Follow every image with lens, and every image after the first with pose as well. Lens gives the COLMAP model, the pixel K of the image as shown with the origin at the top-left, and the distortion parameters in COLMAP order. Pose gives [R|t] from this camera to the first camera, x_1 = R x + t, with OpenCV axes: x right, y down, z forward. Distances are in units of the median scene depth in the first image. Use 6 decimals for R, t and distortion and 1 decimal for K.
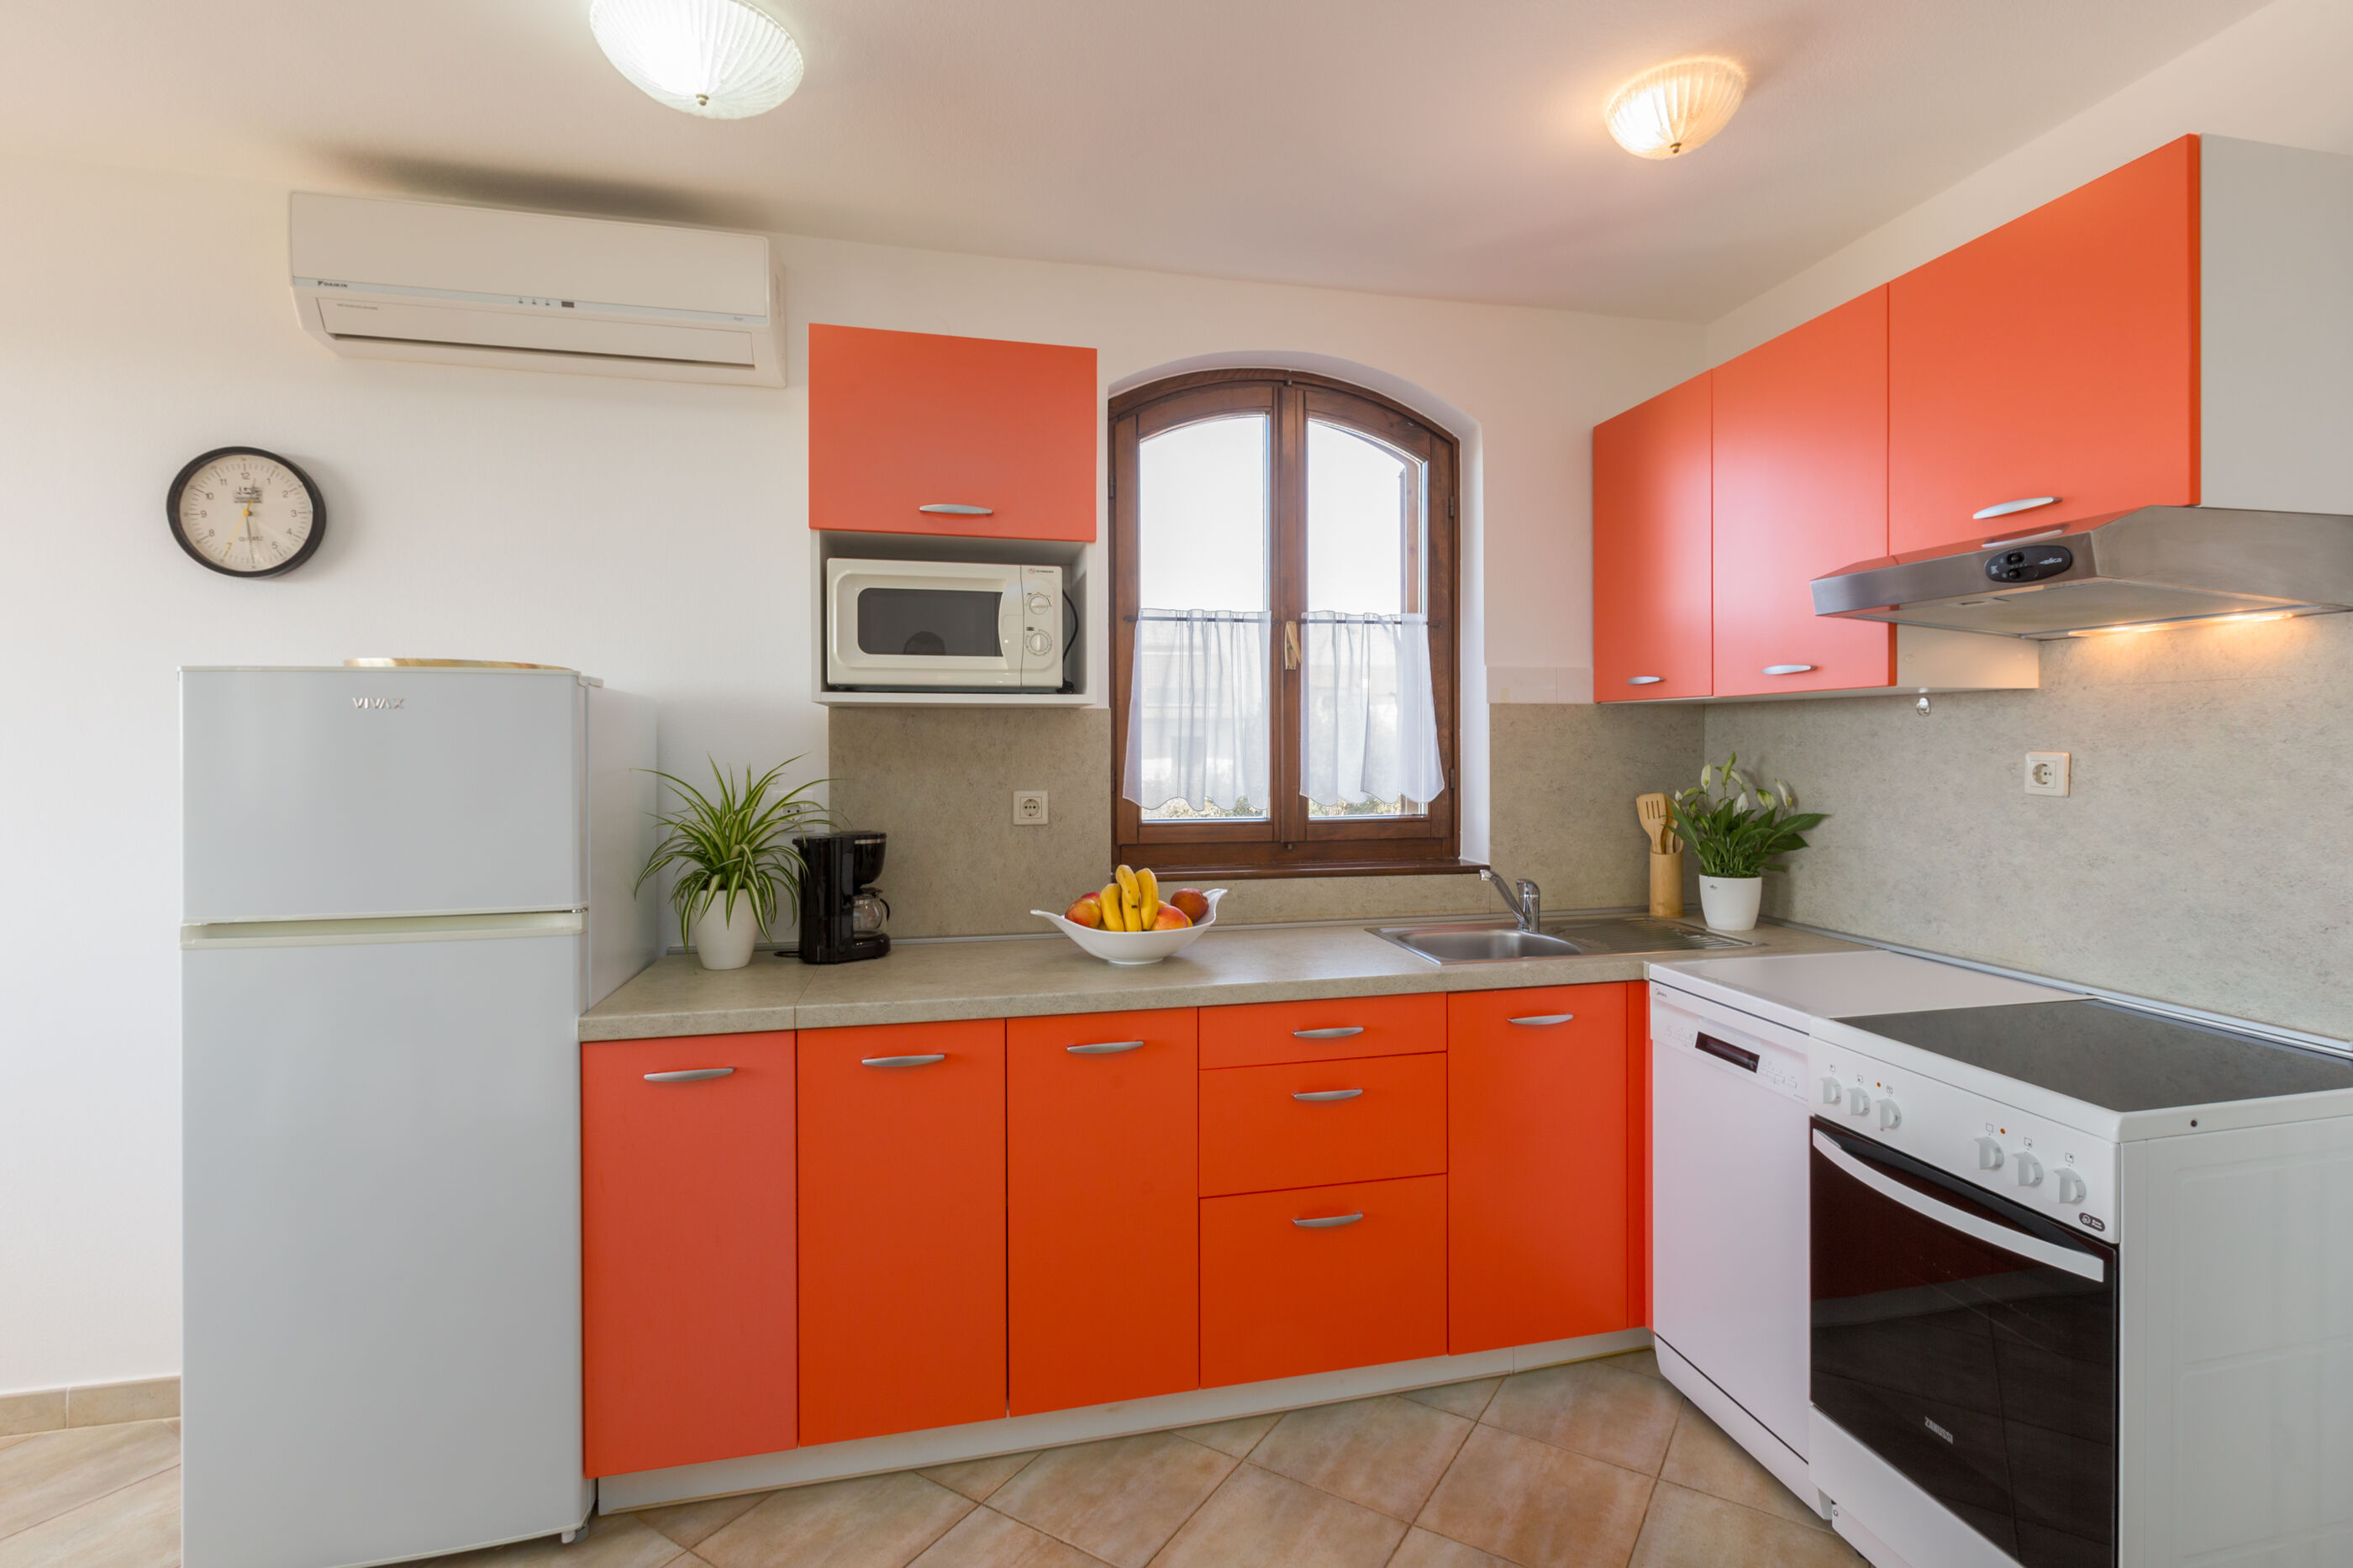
lens RADIAL K [[1107.7, 0, 1238.6], [0, 1107.7, 753.9], [0, 0, 1]] dist [0.000198, -0.000226]
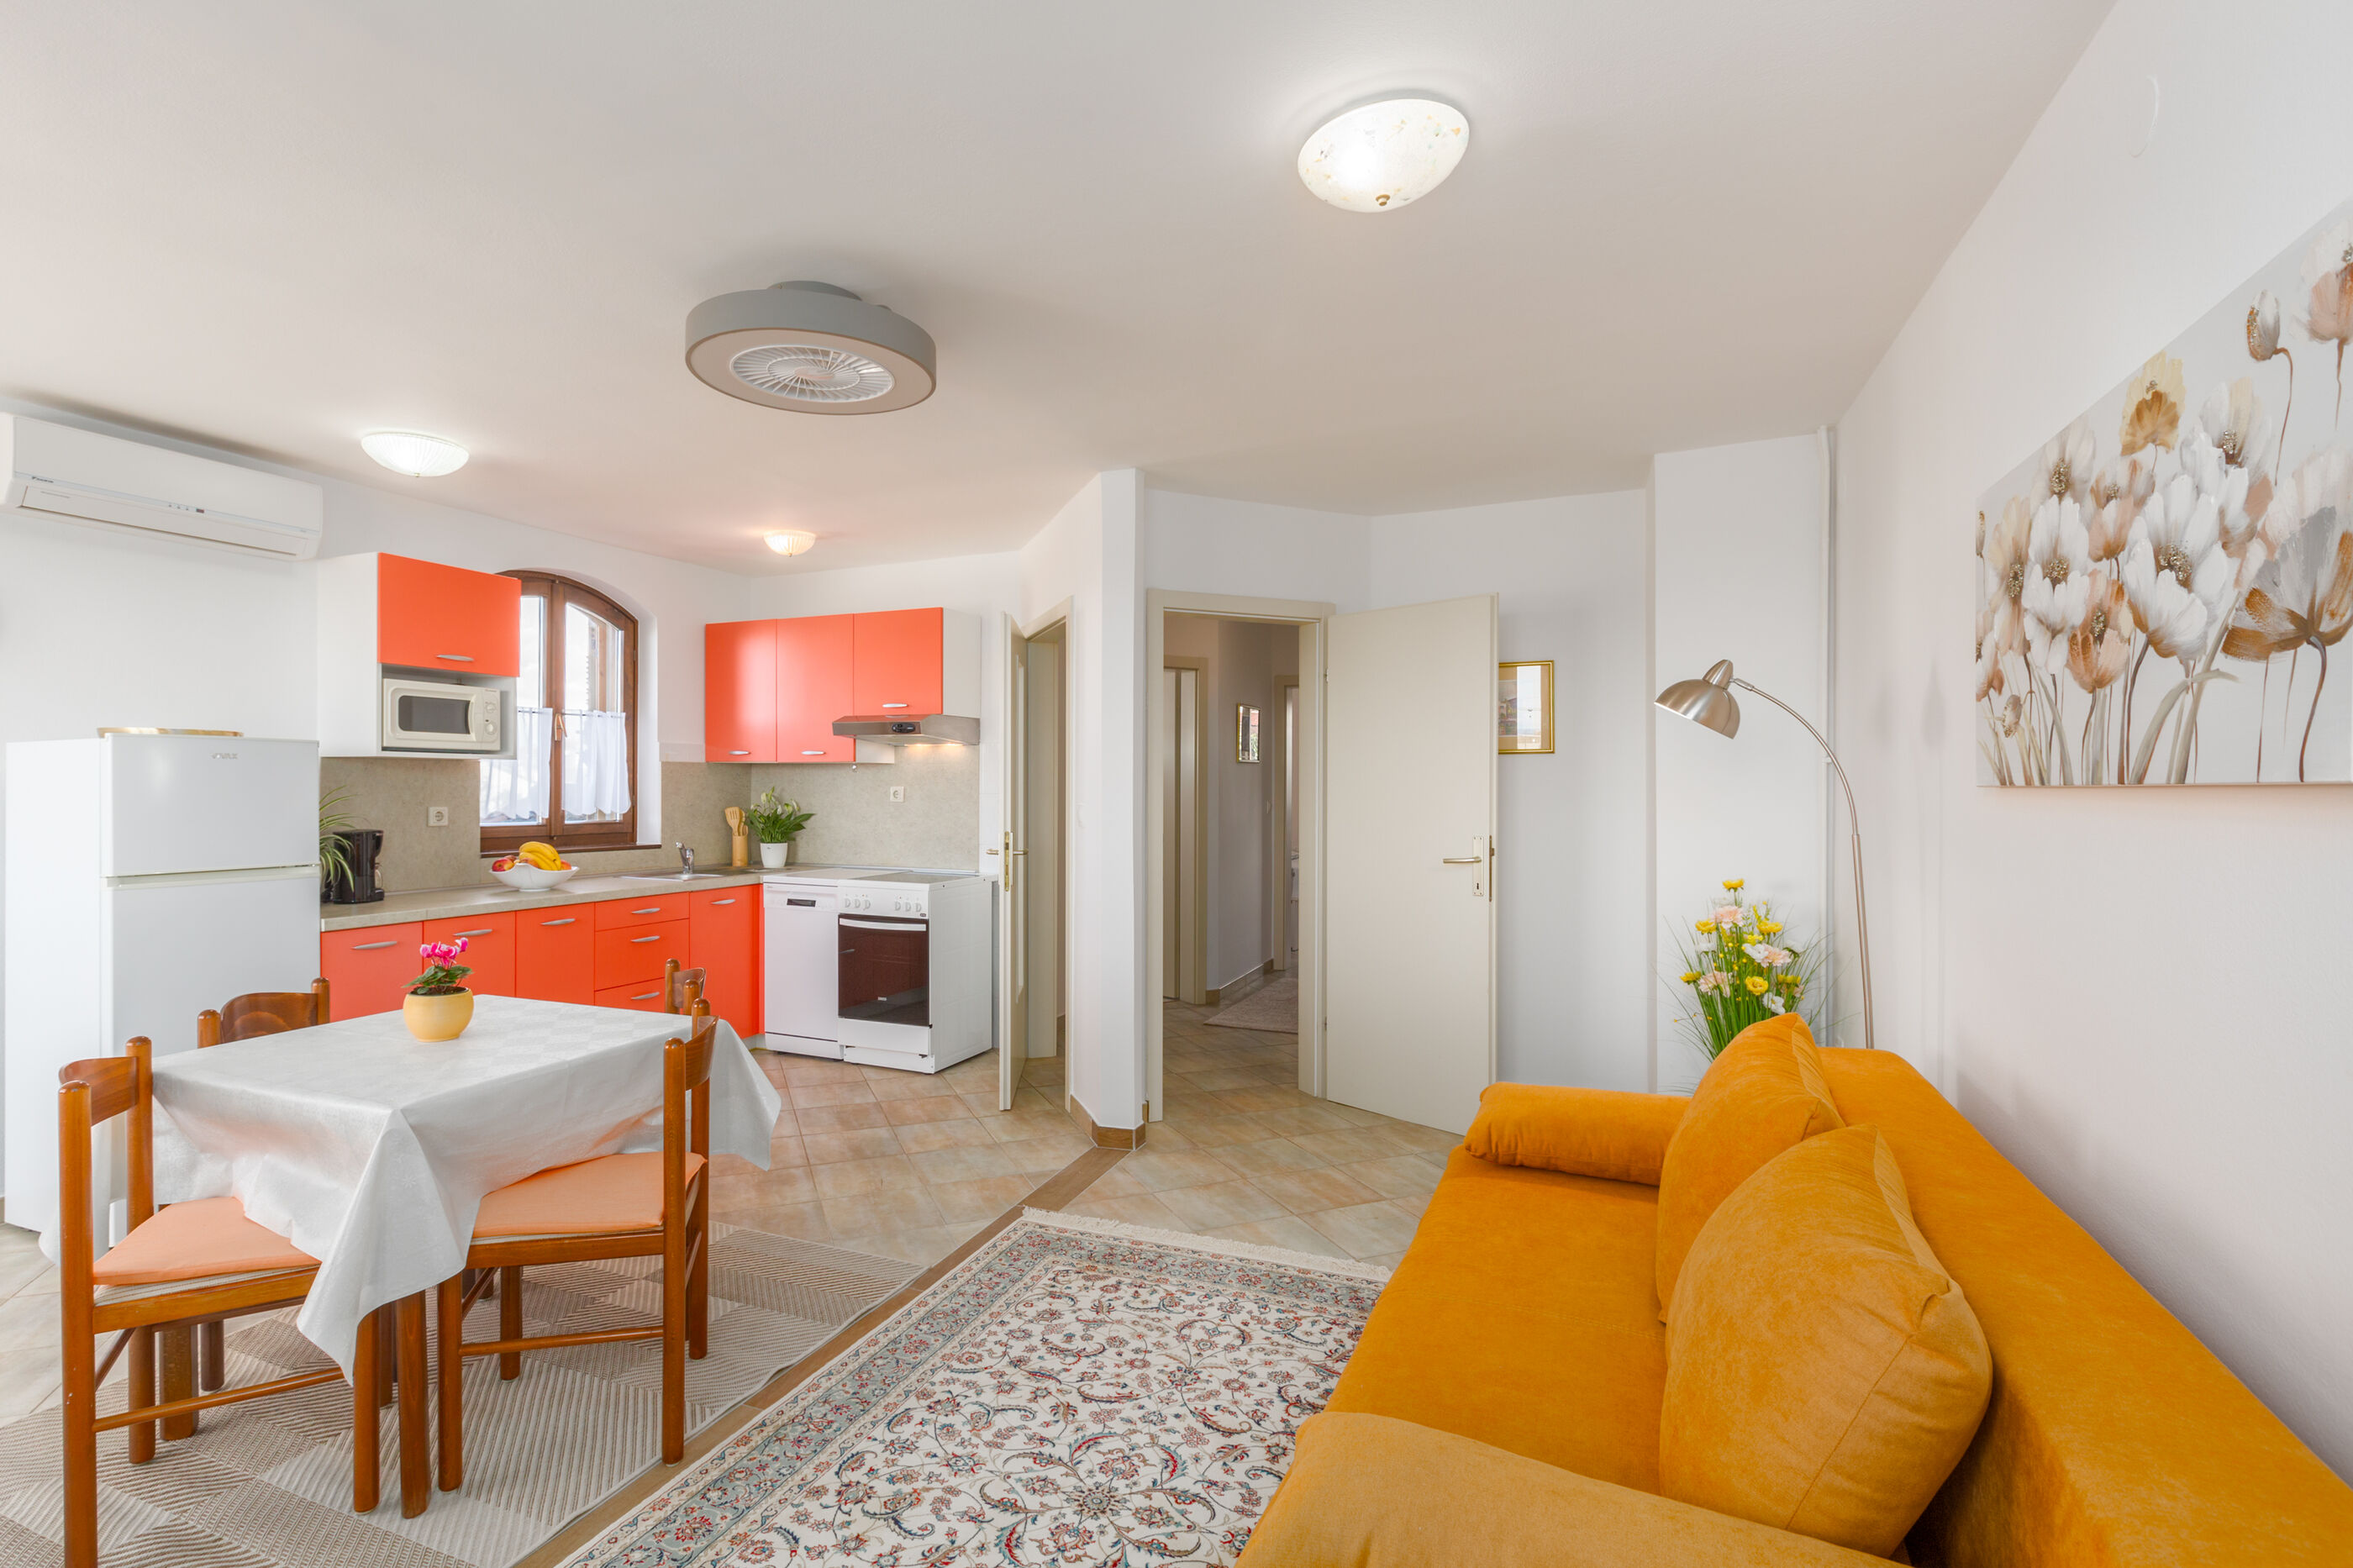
lens RADIAL K [[1098.2, 0, 1109.2], [0, 1098.2, 798.0], [0, 0, 1]] dist [0.000417, 0.000060]
pose [[0.617456, -0.004159, 0.786594, -1.019712], [0.002183, 0.999991, 0.003573, 0.017169], [-0.786602, -0.000489, 0.617460, -1.030939]]
